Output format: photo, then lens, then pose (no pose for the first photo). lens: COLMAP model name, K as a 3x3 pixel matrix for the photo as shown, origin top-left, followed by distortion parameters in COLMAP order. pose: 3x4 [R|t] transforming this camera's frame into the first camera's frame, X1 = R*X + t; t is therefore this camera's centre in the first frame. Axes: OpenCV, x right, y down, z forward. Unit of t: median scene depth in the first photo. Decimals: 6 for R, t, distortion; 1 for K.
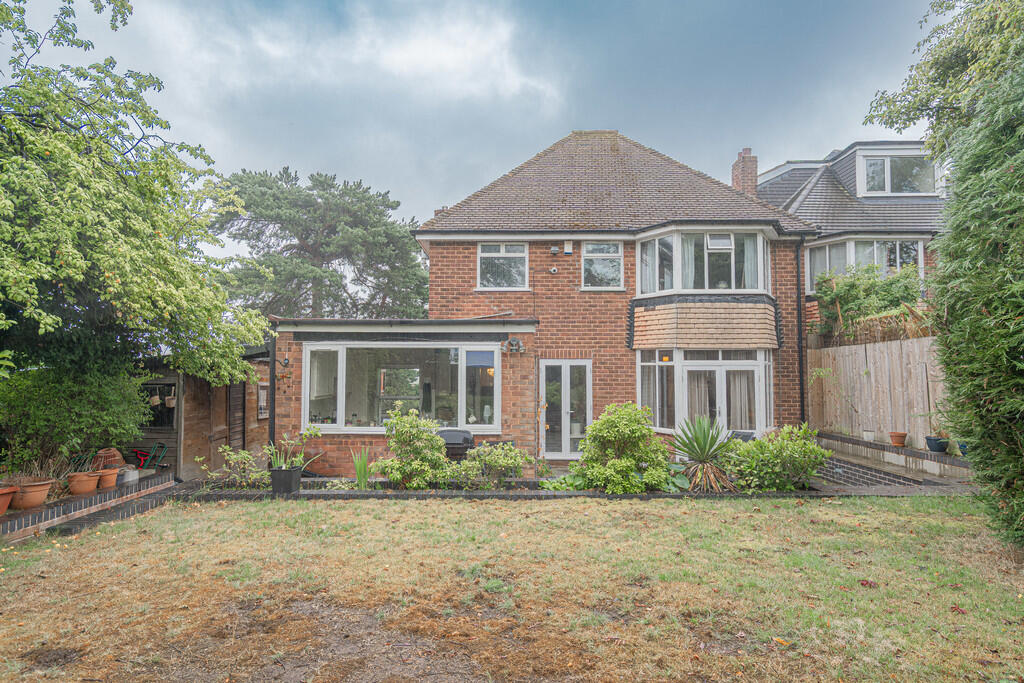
lens RADIAL K [[588.4, 0, 511.2], [0, 588.4, 341.0], [0, 0, 1]] dist [-0.000292, -0.000149]
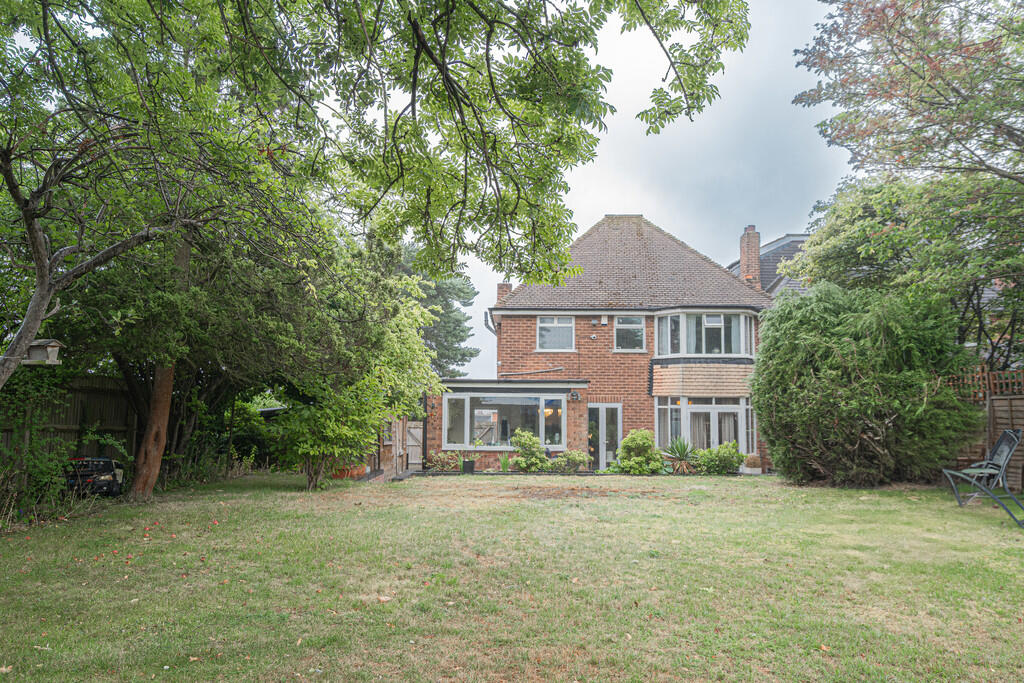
lens RADIAL K [[770.1, 0, 512.8], [0, 770.1, 341.8], [0, 0, 1]] dist [-0.002142, -0.000112]
pose [[0.999986, 0.005227, -0.000377, -0.121776], [-0.005238, 0.999222, -0.039094, -0.042487], [0.000172, 0.039096, 0.999235, -0.829072]]
